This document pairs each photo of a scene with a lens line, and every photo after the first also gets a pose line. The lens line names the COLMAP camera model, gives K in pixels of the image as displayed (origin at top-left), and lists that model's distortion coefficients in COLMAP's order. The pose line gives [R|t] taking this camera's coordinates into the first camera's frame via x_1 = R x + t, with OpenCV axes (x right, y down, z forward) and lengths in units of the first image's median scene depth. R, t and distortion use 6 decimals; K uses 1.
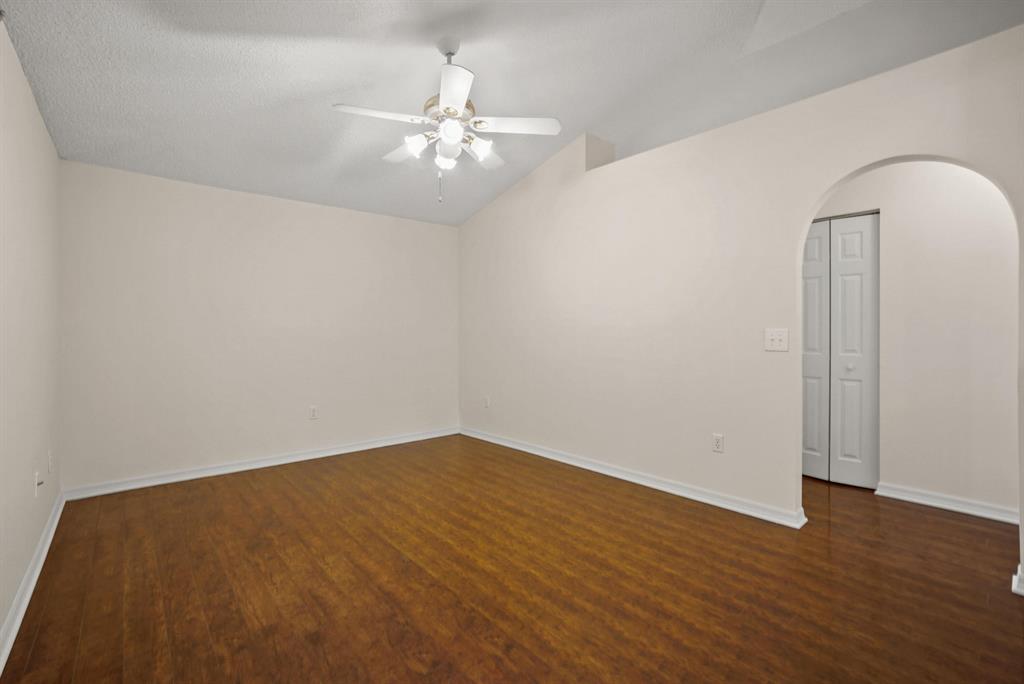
lens RADIAL K [[453.8, 0, 504.0], [0, 453.8, 342.1], [0, 0, 1]] dist [-0.001271, 0.000097]
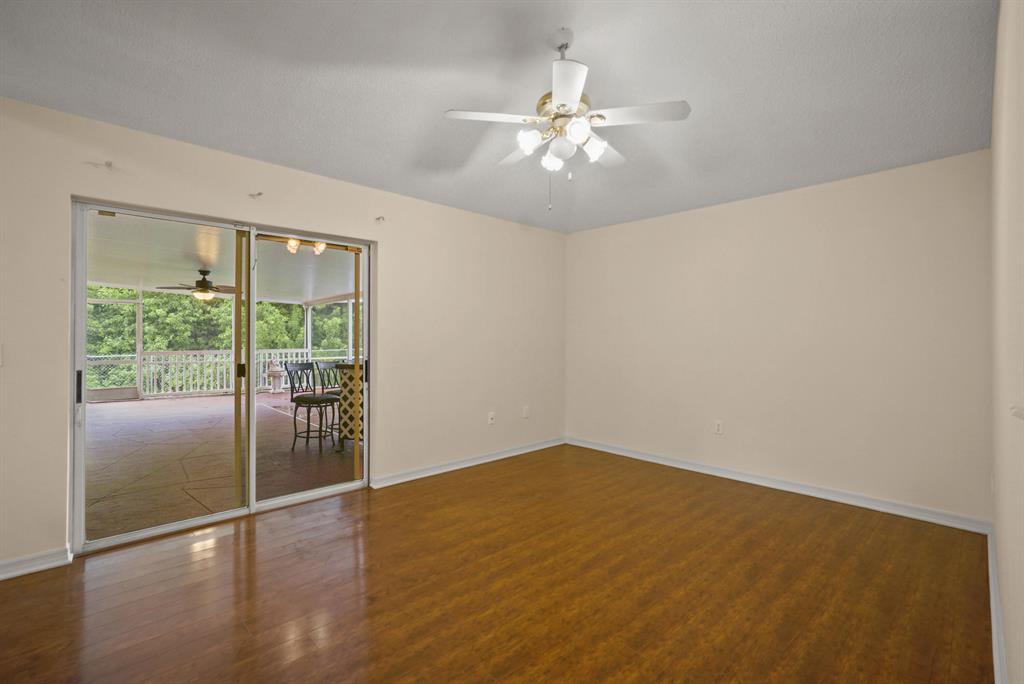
lens RADIAL K [[453.8, 0, 504.2], [0, 453.8, 345.5], [0, 0, 1]] dist [-0.001271, 0.000097]
pose [[0.057090, 0.014152, -0.998269, 0.854033], [-0.025194, 0.999602, 0.012730, -0.026882], [0.998051, 0.024424, 0.057424, 0.869483]]
